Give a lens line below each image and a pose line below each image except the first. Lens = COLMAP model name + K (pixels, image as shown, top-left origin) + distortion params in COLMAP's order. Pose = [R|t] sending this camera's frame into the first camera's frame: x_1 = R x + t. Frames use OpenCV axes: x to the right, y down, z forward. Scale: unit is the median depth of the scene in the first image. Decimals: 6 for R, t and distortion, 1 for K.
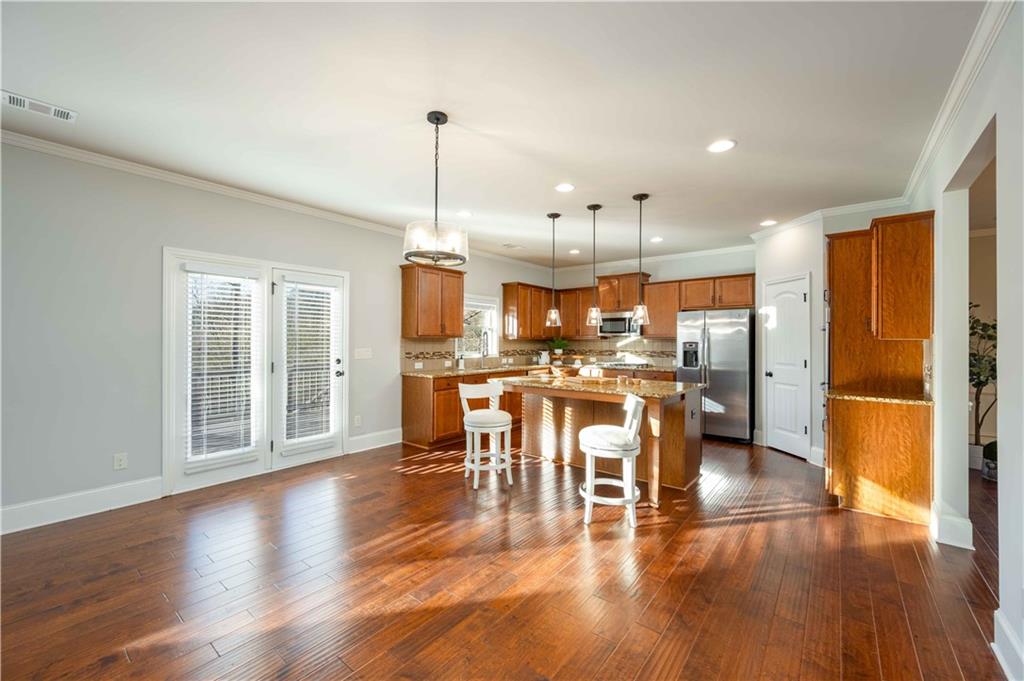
lens RADIAL K [[407.8, 0, 514.6], [0, 407.8, 333.6], [0, 0, 1]] dist [0.000161, 0.000034]
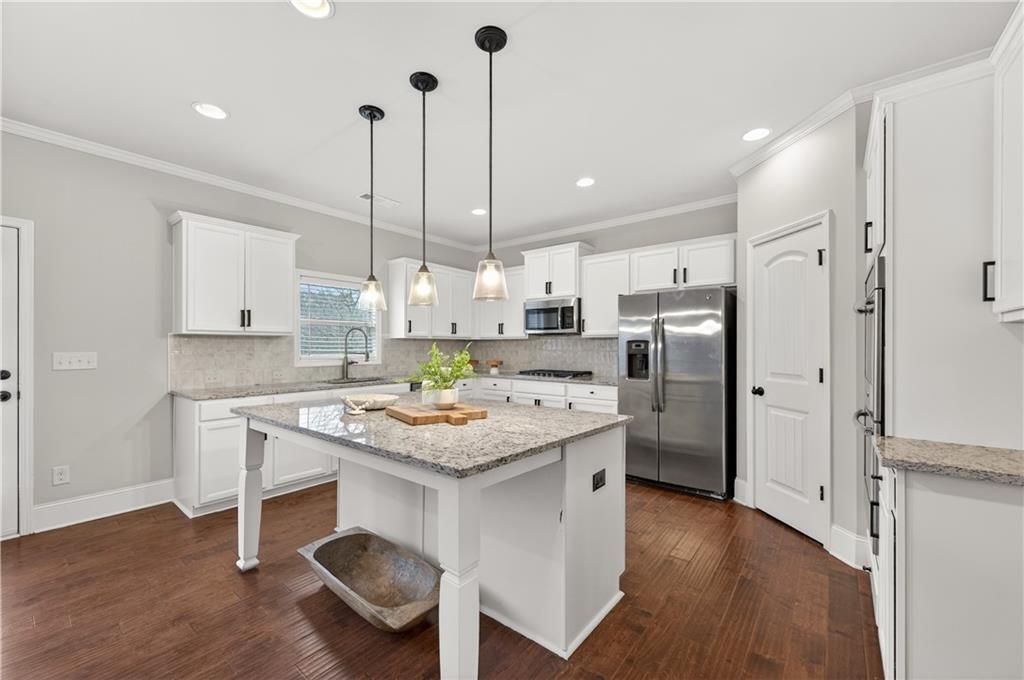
lens RADIAL K [[407.5, 0, 512.0], [0, 407.5, 340.0], [0, 0, 1]] dist [0.002261, 0.000150]
pose [[0.999992, -0.003475, 0.001951, 0.252929], [0.003468, 0.999986, 0.003936, 0.018403], [-0.001964, -0.003929, 0.999990, 0.387784]]
